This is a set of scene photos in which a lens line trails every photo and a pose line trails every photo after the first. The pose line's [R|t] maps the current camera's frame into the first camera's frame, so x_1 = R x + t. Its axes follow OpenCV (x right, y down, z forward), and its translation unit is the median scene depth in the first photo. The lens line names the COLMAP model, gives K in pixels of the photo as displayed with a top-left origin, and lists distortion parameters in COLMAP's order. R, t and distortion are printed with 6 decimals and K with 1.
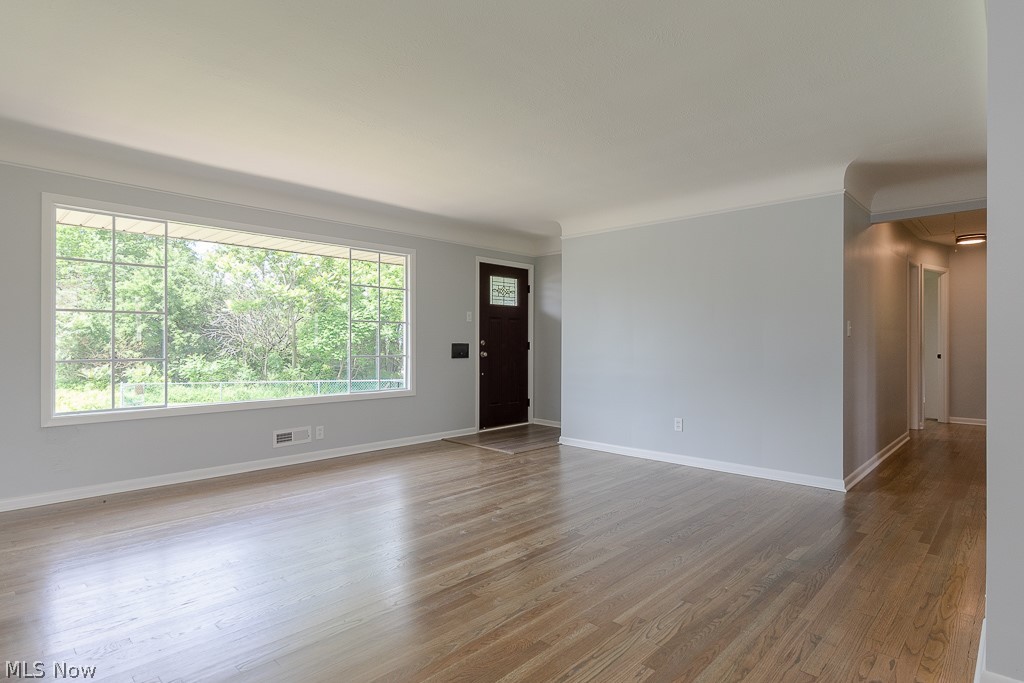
lens RADIAL K [[526.1, 0, 520.3], [0, 526.1, 335.4], [0, 0, 1]] dist [0.000918, -0.000952]
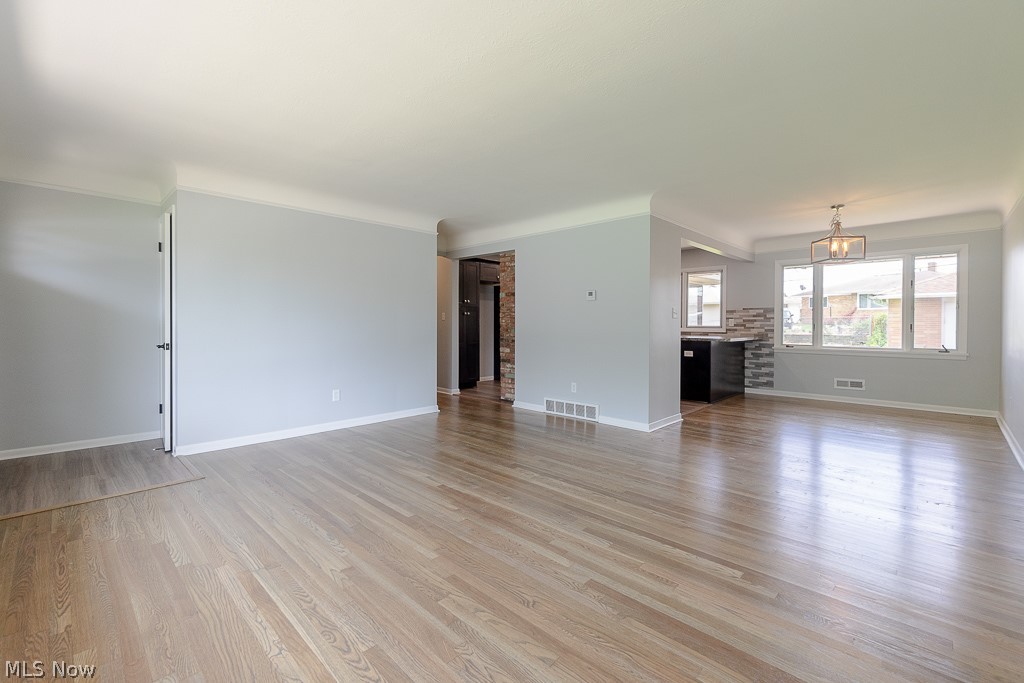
lens RADIAL K [[455.5, 0, 496.6], [0, 455.5, 321.0], [0, 0, 1]] dist [0.000849, -0.000484]
pose [[0.041925, -0.000541, 0.999121, -0.950480], [-0.008426, 0.999964, 0.000895, 0.014203], [-0.999085, -0.008456, 0.041919, 0.910287]]
